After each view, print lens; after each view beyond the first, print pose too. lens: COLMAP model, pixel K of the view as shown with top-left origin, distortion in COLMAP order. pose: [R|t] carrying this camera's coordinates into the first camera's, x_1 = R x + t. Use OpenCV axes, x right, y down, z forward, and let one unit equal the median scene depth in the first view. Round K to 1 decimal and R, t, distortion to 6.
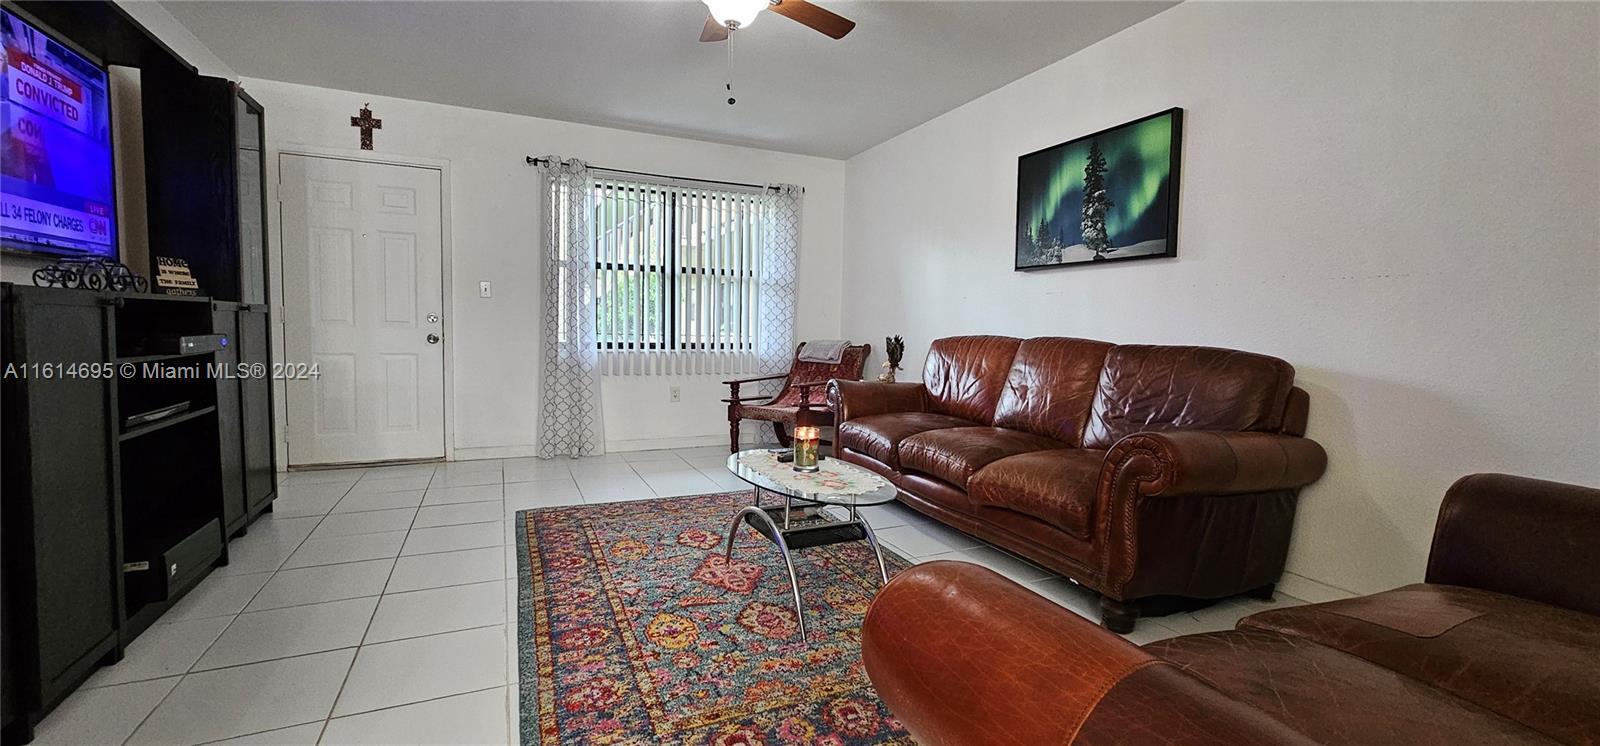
lens RADIAL K [[655.9, 0, 799.9], [0, 655.9, 374.7], [0, 0, 1]] dist [-0.003877, -0.000276]
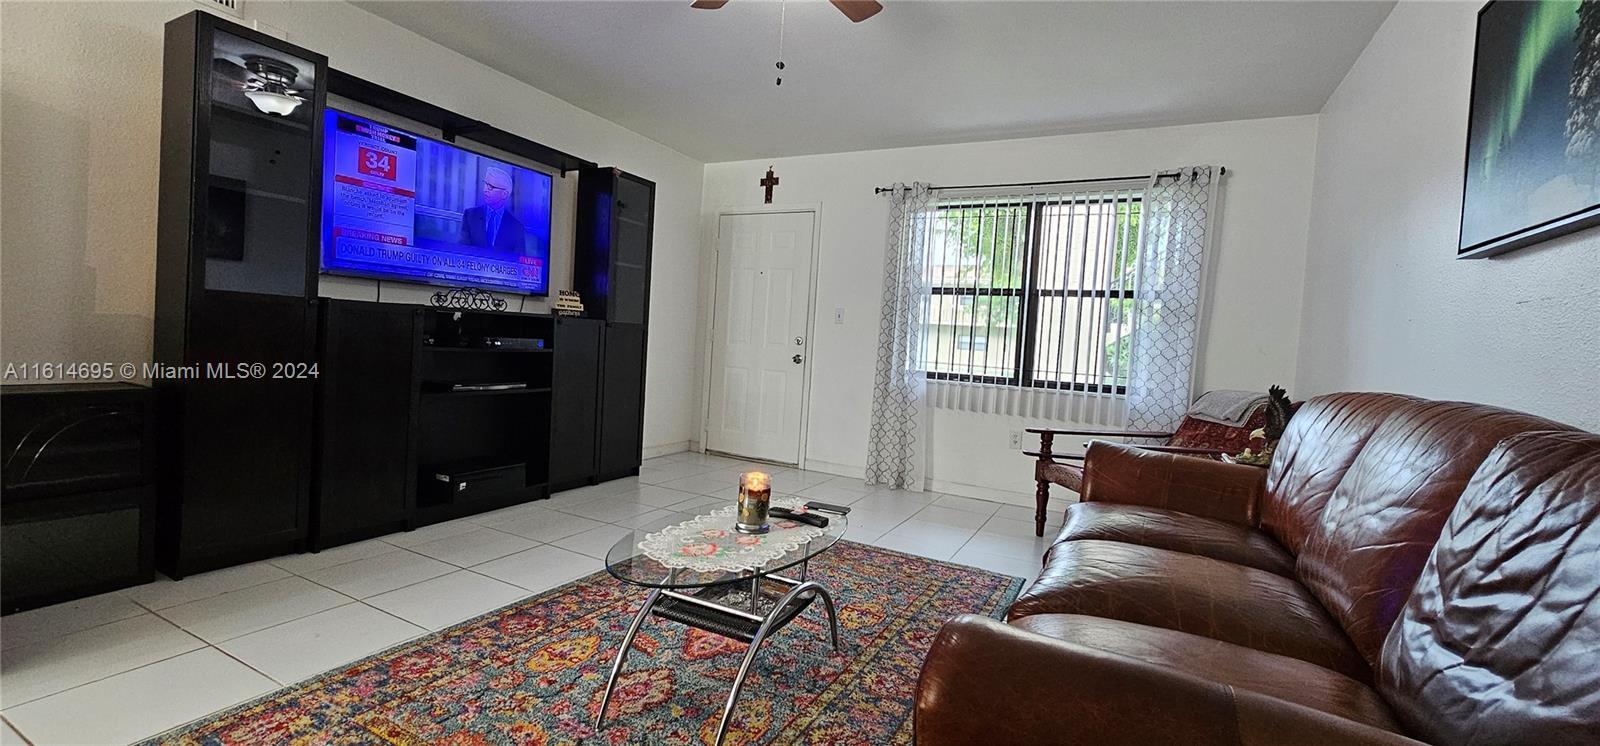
lens RADIAL K [[655.9, 0, 800.4], [0, 655.9, 364.9], [0, 0, 1]] dist [-0.003877, -0.000276]
pose [[0.611961, 0.048610, -0.789392, 0.366187], [-0.109159, 0.993748, -0.023429, -0.018748], [0.783318, 0.100507, 0.613442, 0.320422]]
